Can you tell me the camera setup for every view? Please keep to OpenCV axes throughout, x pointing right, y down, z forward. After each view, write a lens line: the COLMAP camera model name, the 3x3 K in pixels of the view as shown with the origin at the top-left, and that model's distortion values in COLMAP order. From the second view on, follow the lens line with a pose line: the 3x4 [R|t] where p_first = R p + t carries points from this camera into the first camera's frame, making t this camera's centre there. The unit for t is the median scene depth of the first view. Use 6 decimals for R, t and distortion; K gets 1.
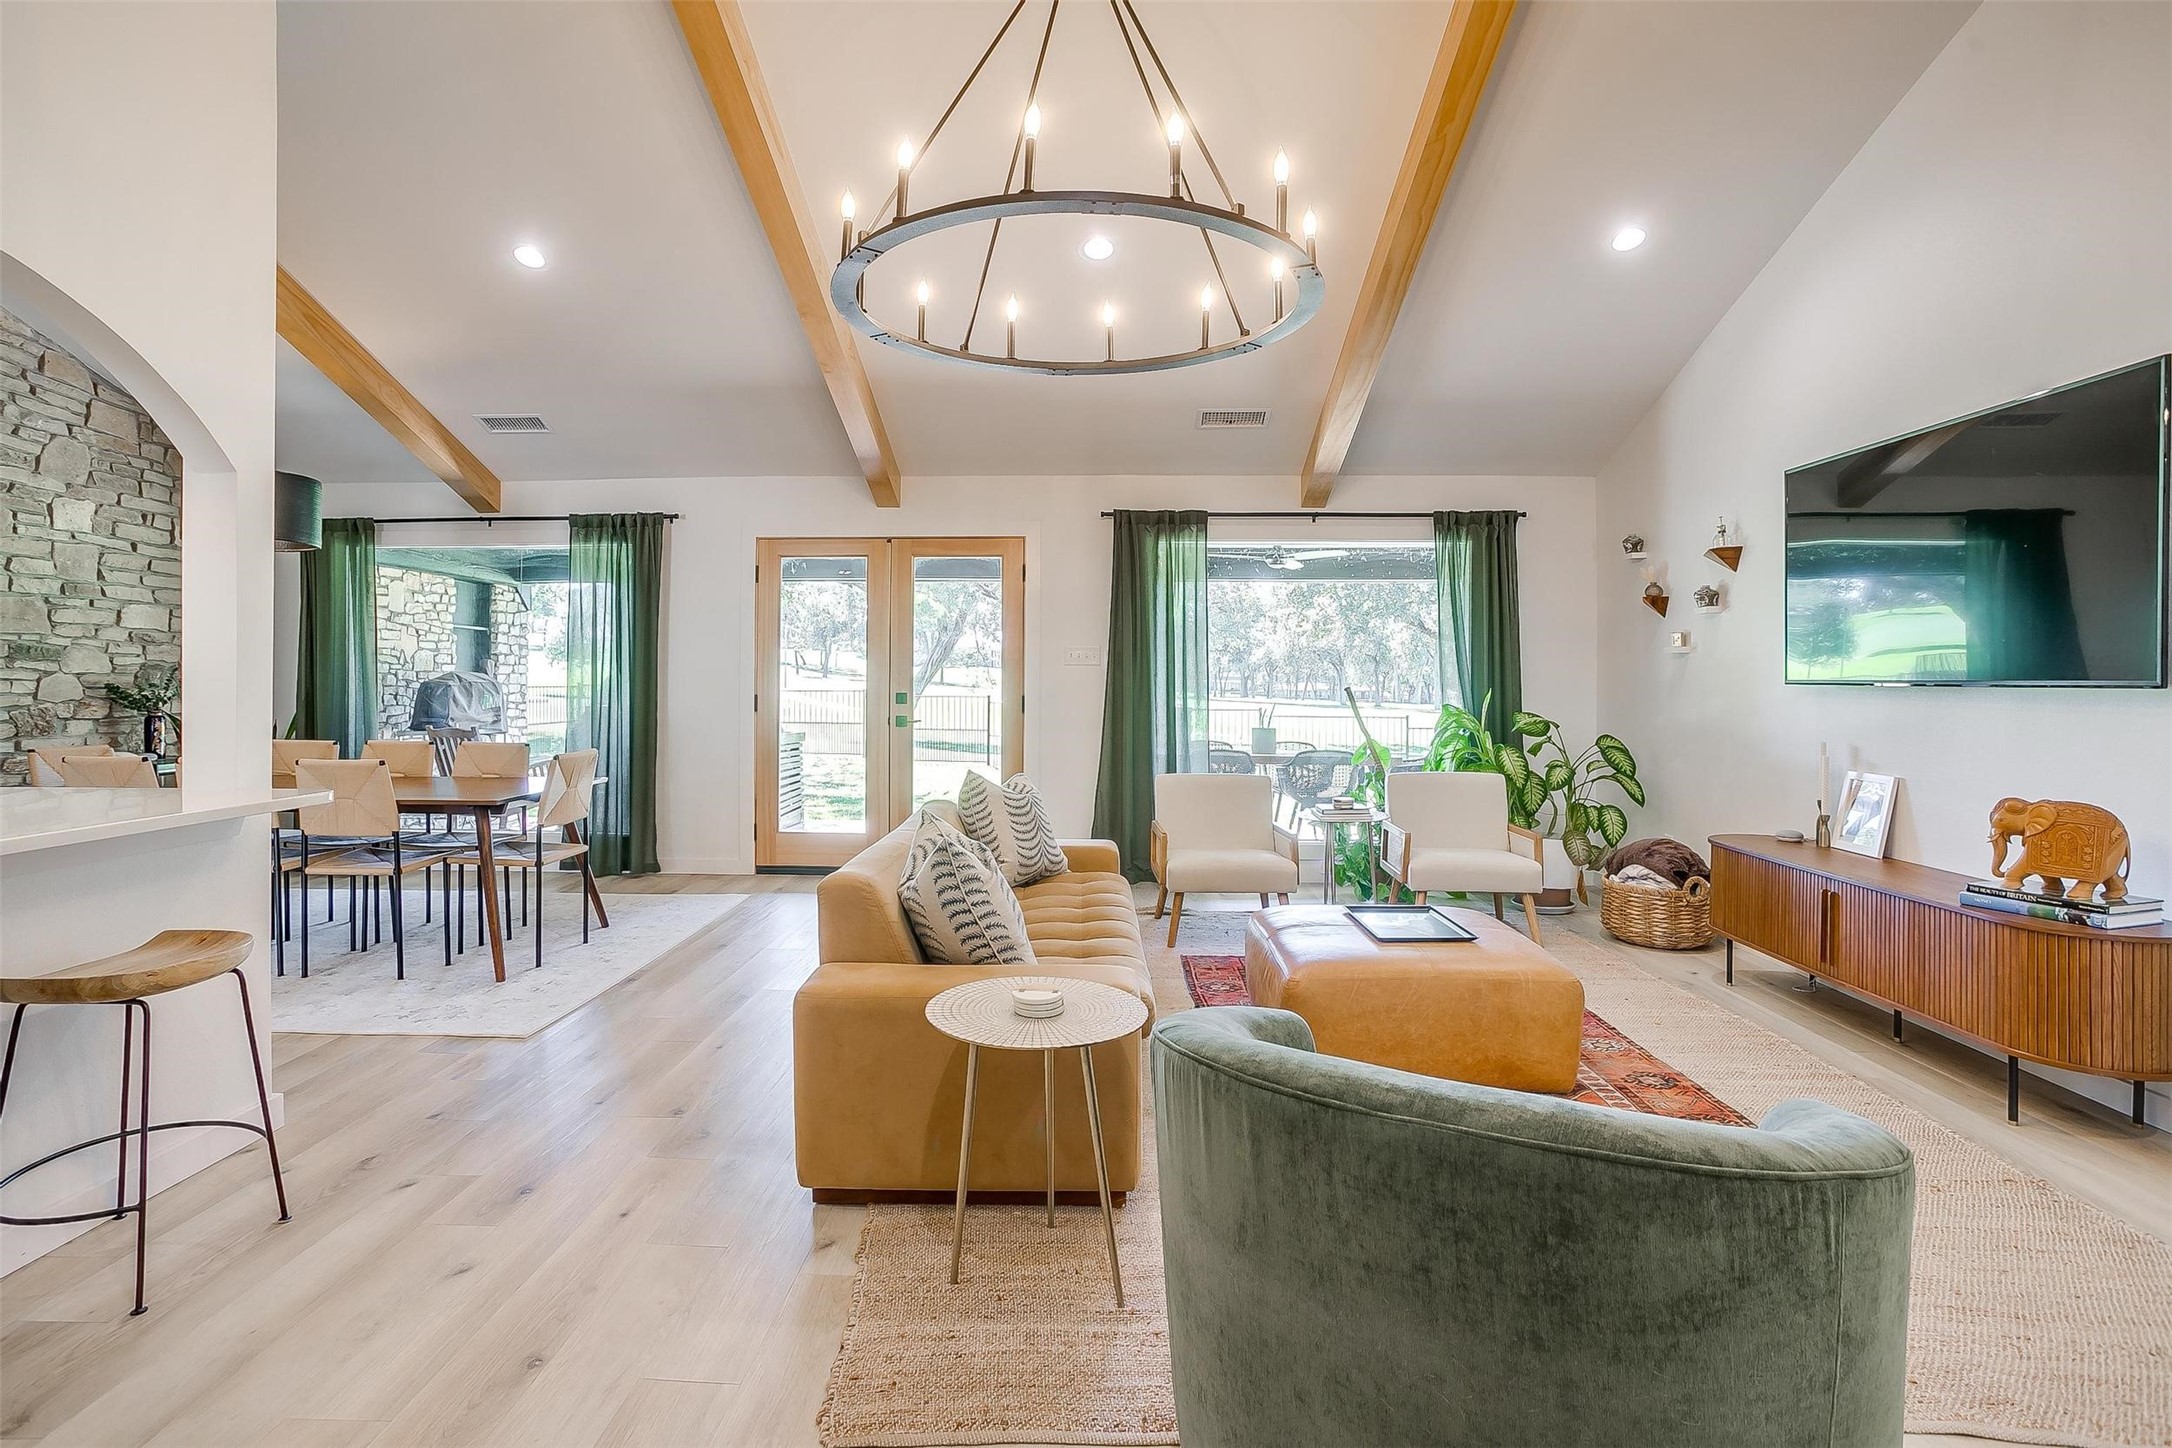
lens RADIAL K [[1049.9, 0, 1069.6], [0, 1049.9, 676.7], [0, 0, 1]] dist [-0.053013, 0.021730]
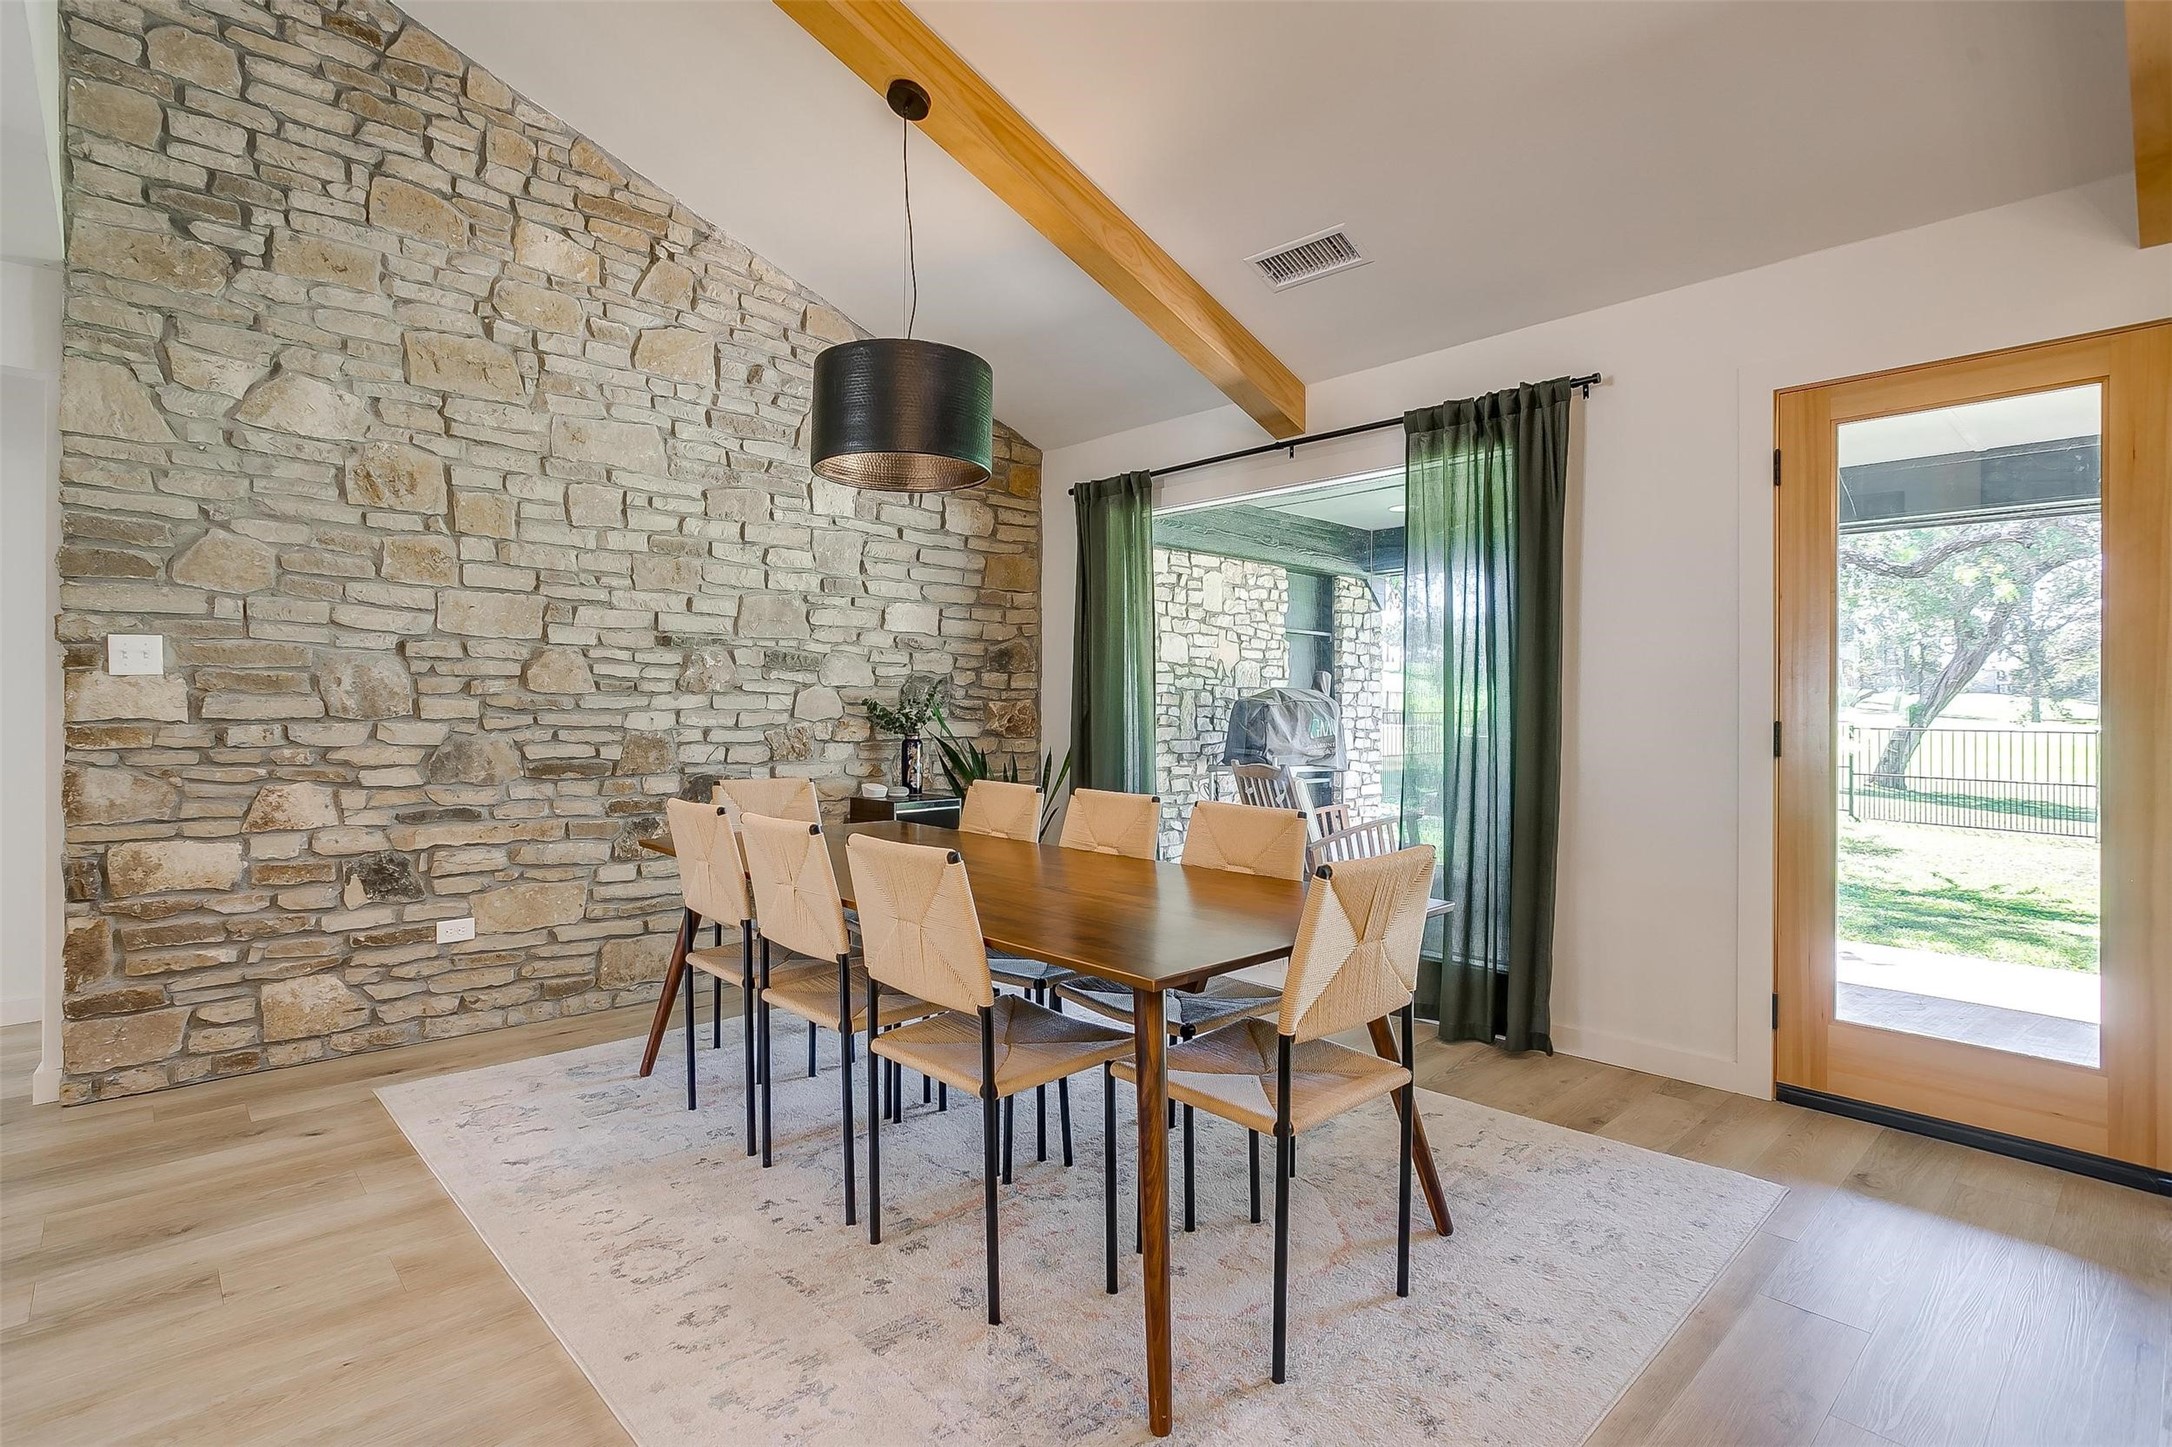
lens RADIAL K [[1089.0, 0, 1061.1], [0, 1089.0, 696.3], [0, 0, 1]] dist [-0.034721, 0.023584]
pose [[0.695813, -0.004192, -0.718211, -0.200573], [-0.000969, 0.999977, -0.006776, 0.010129], [0.718222, 0.005410, 0.695793, 0.490917]]
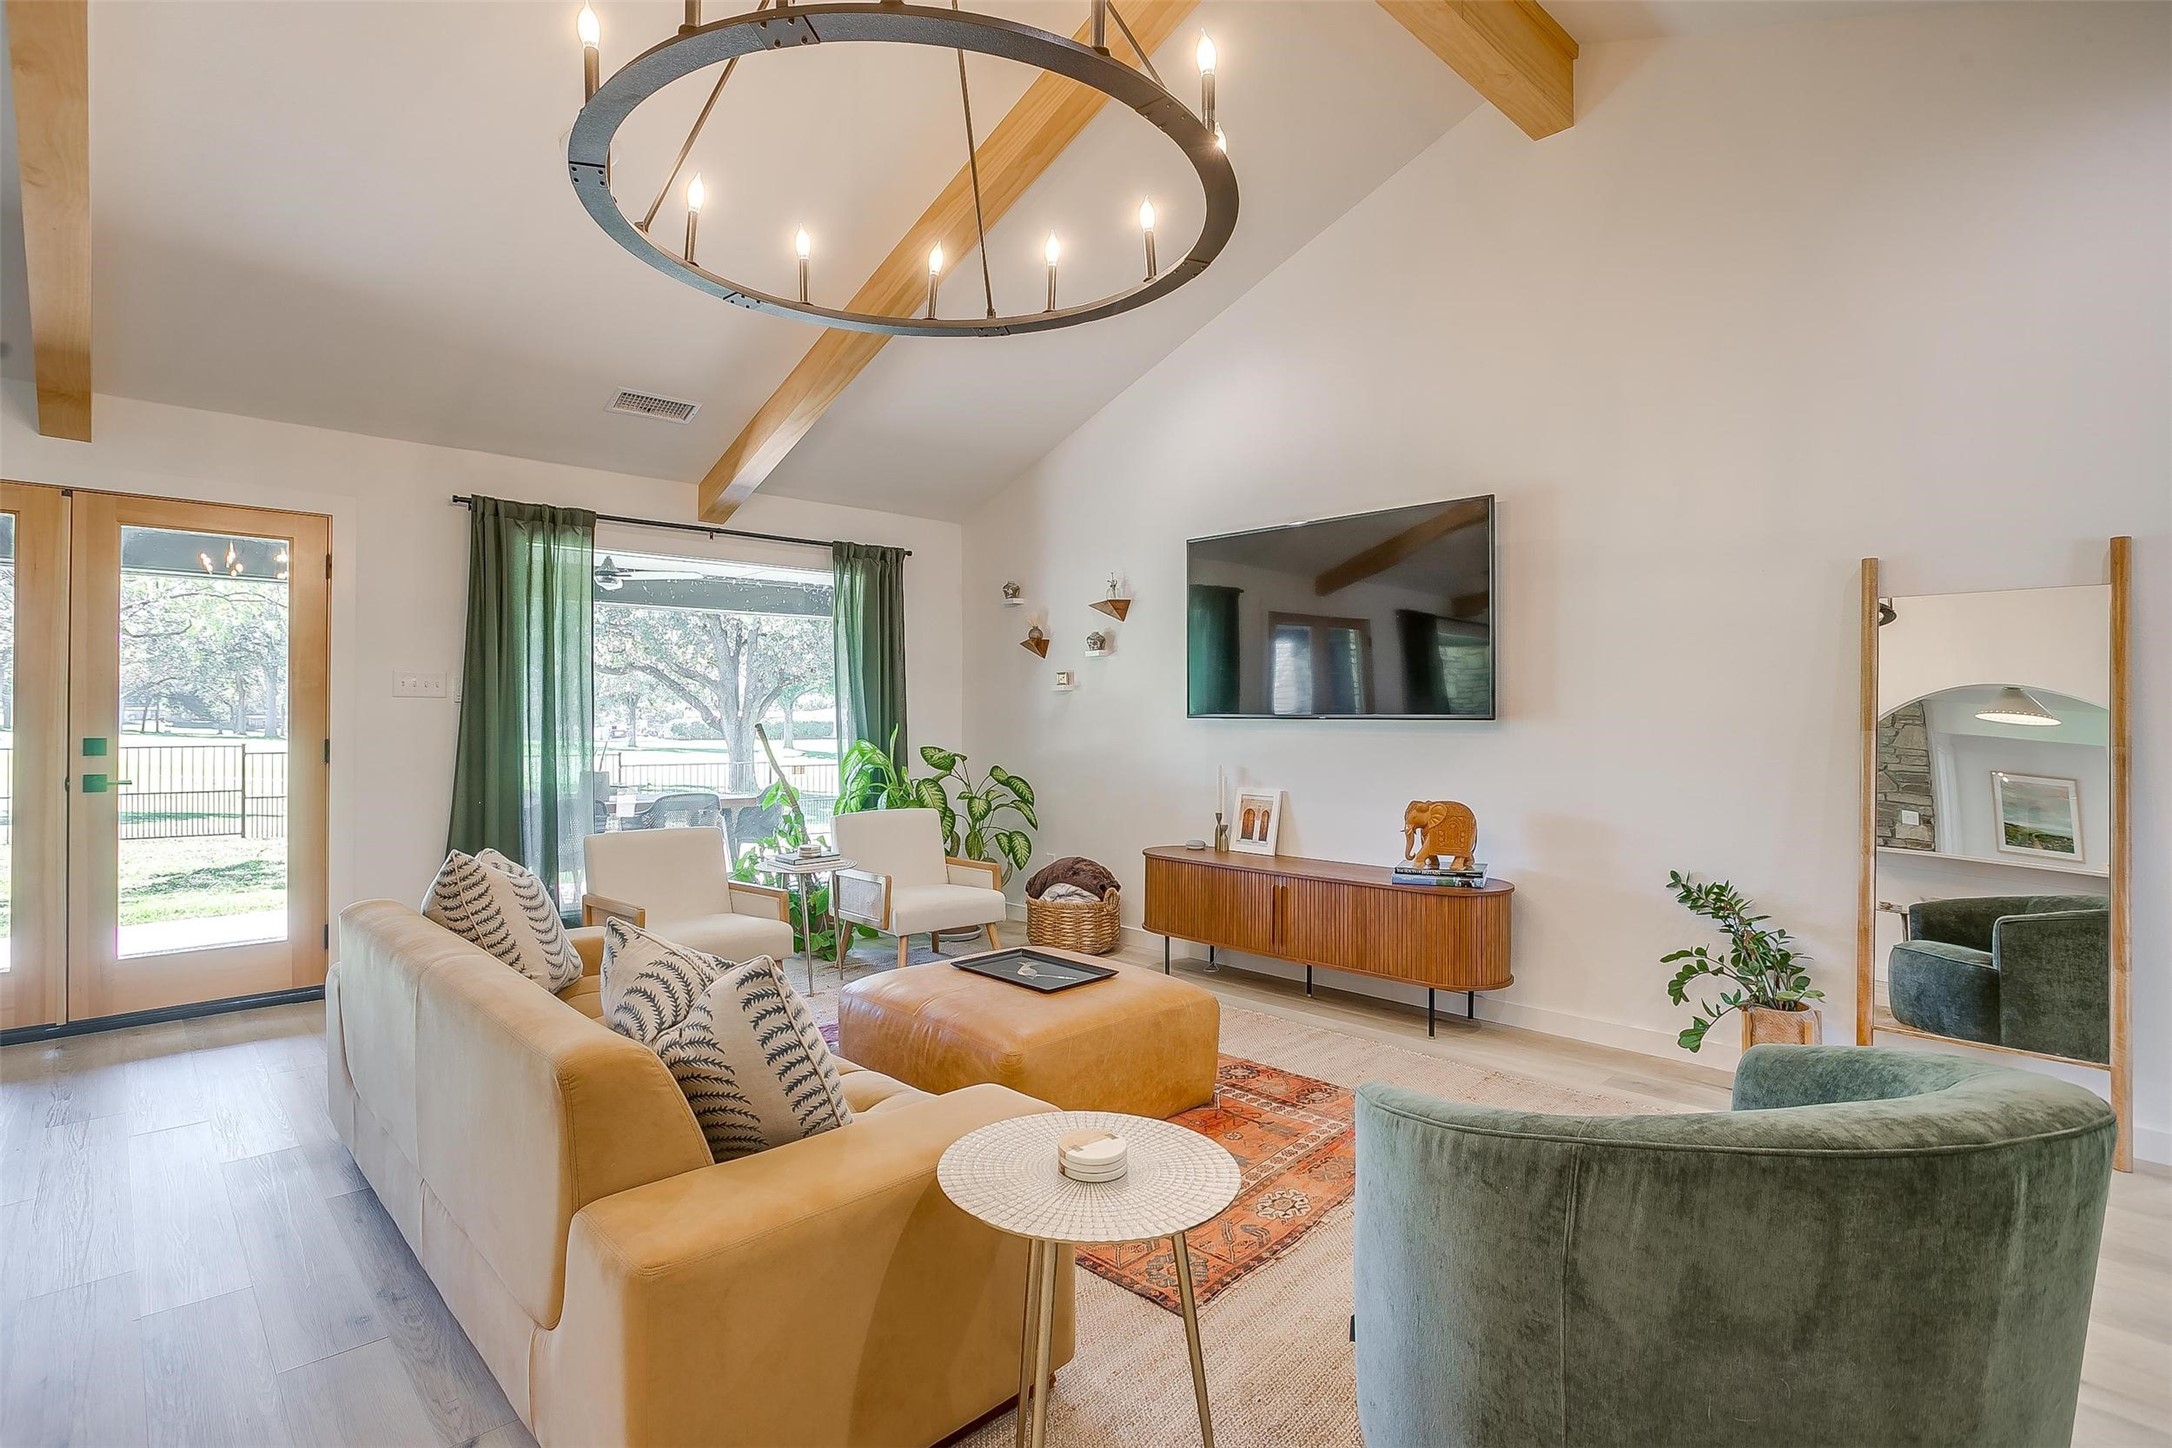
lens RADIAL K [[1049.9, 0, 1052.5], [0, 1049.9, 707.8], [0, 0, 1]] dist [-0.053013, 0.021730]
pose [[0.709688, 0.001838, 0.704514, -0.211005], [0.000757, 0.999994, -0.003371, -0.000638], [-0.704516, 0.002925, 0.709682, 0.186493]]
